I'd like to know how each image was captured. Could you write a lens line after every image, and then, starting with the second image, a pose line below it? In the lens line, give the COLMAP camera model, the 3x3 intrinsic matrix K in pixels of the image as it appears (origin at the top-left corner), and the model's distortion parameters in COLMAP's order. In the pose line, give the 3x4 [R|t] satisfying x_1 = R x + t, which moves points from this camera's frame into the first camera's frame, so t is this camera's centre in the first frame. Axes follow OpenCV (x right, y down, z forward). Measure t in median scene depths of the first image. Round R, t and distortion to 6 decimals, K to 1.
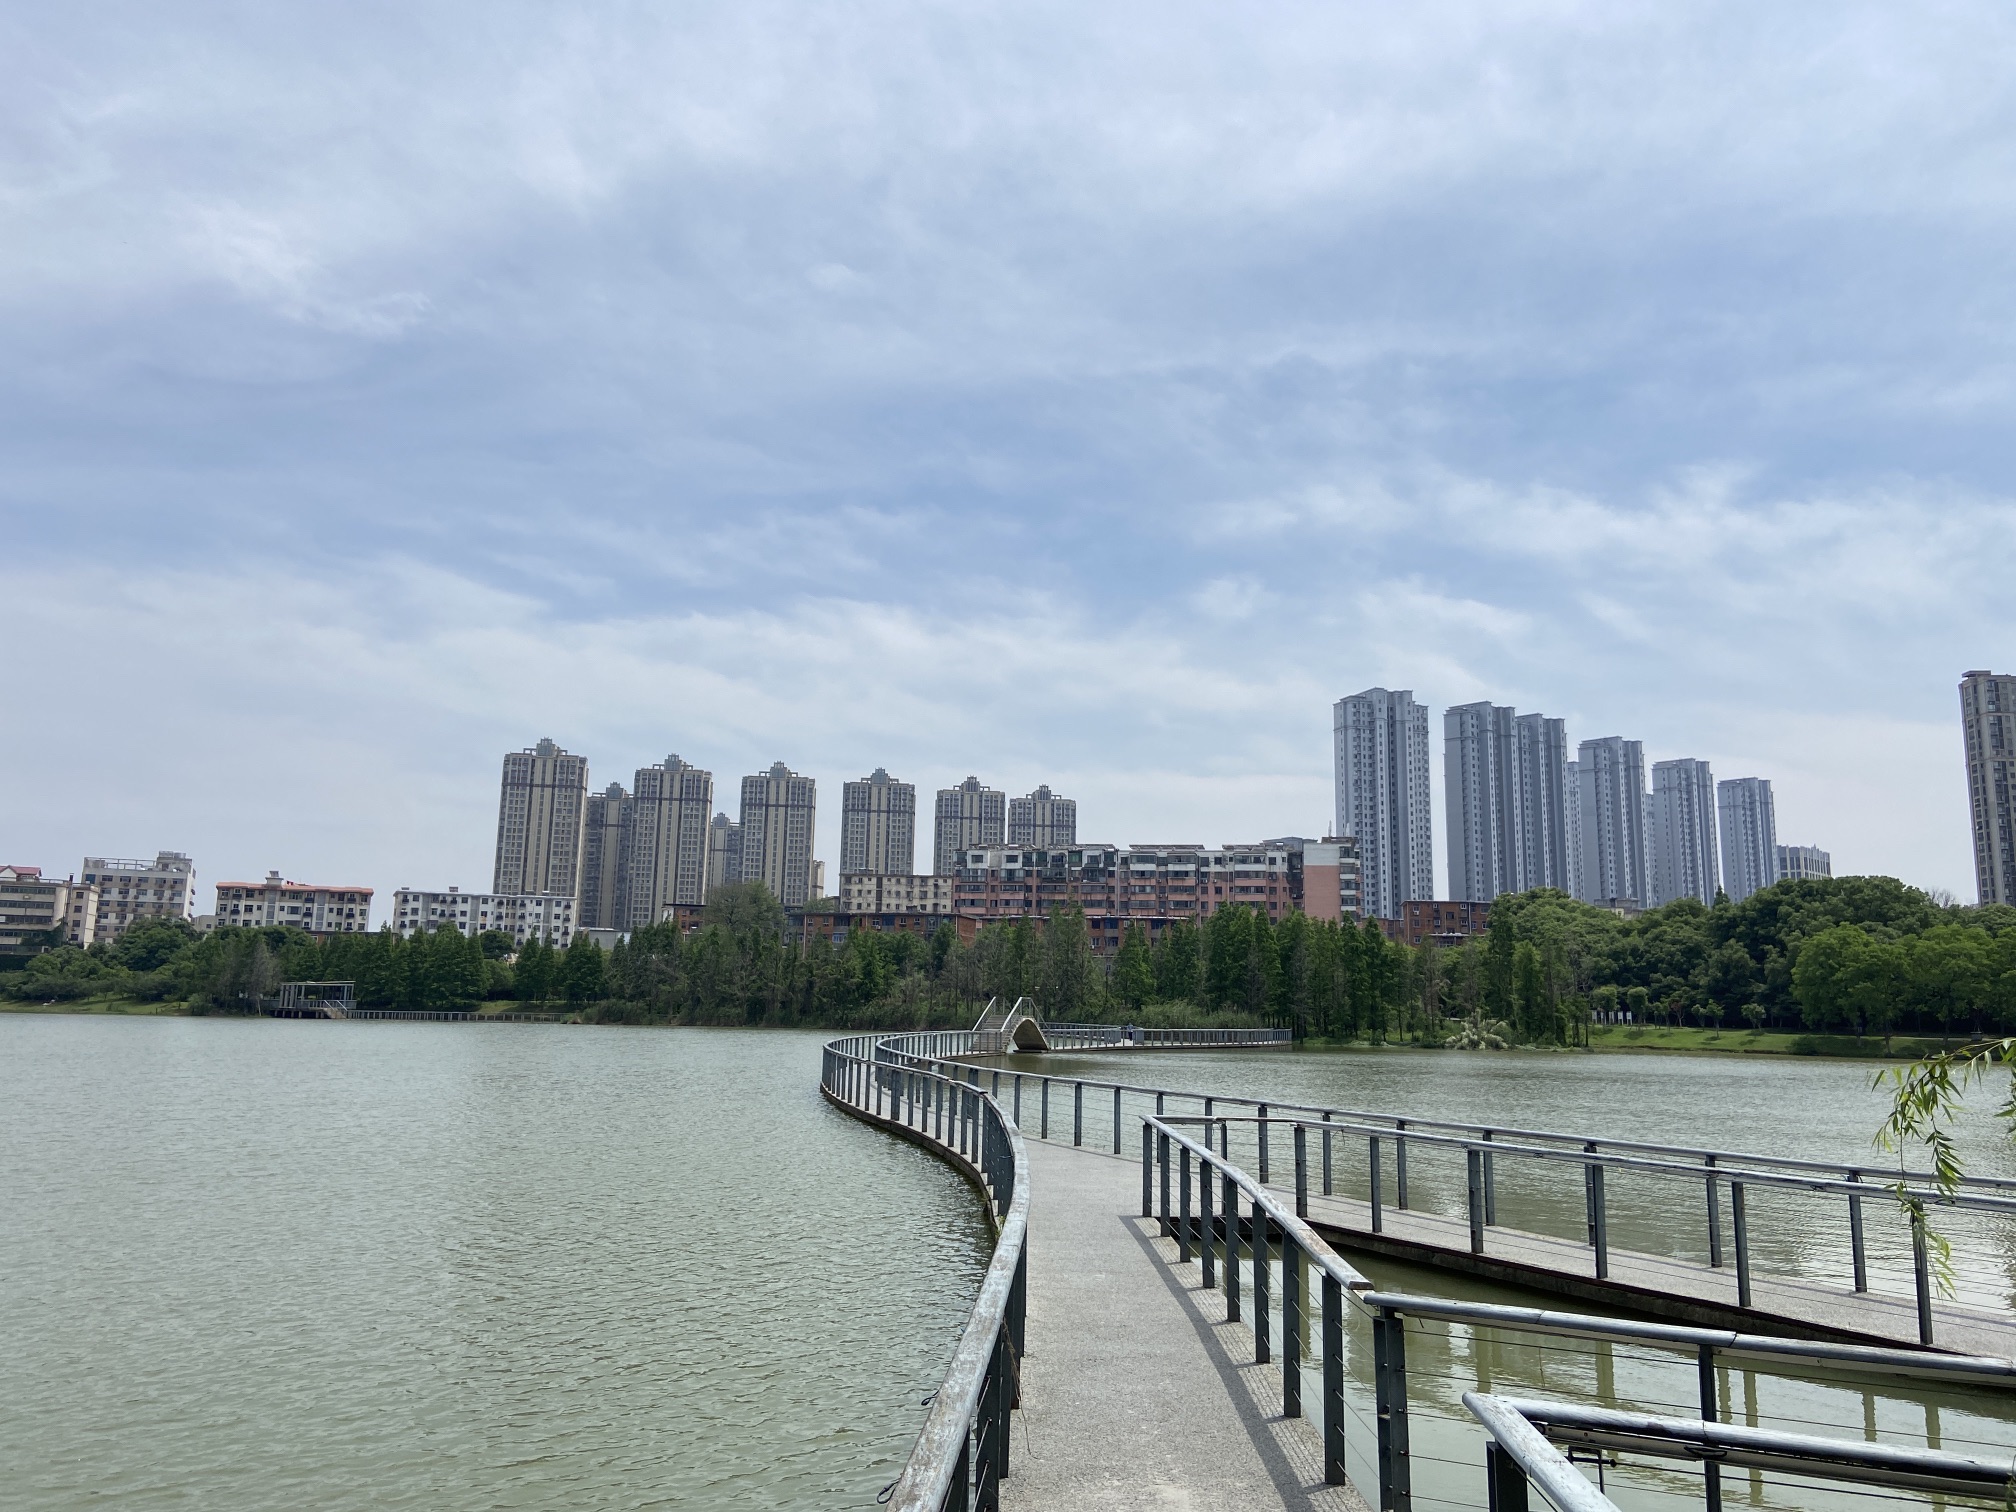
lens RADIAL K [[1552.9, 0, 1008.0], [0, 1552.9, 756.0], [0, 0, 1]] dist [0.152082, -0.171619]
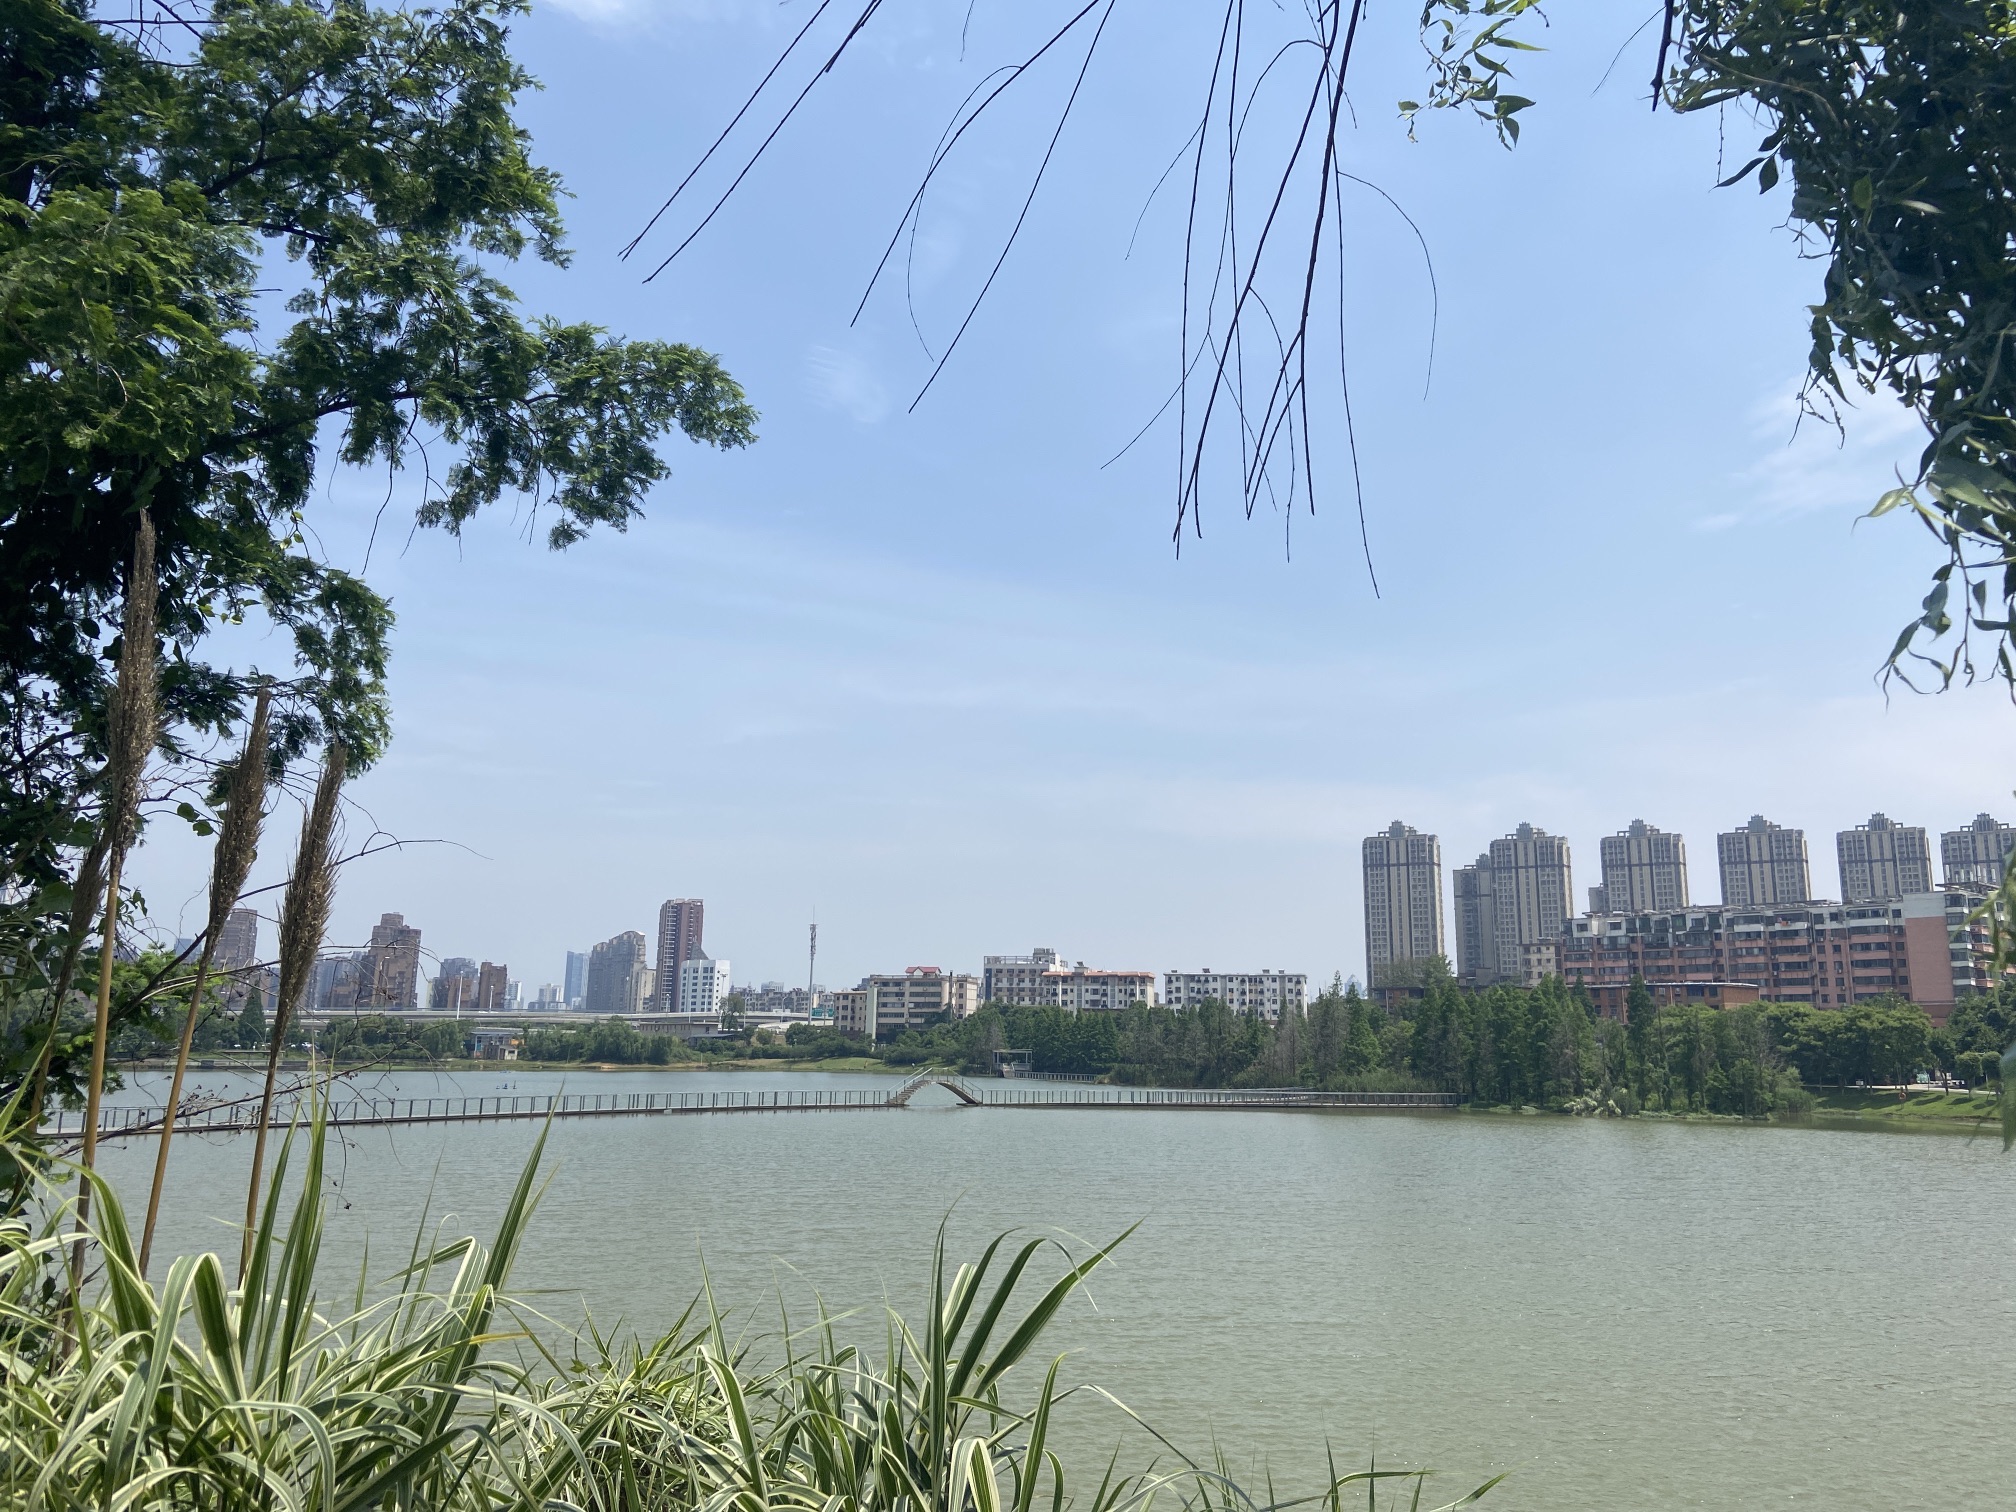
lens RADIAL K [[1552.9, 0, 1008.0], [0, 1552.9, 756.0], [0, 0, 1]] dist [0.152082, -0.171619]
pose [[0.783818, -0.126602, -0.607949, 0.305923], [0.103375, 0.991939, -0.073286, -0.007704], [0.612326, -0.005404, 0.790587, -0.044517]]
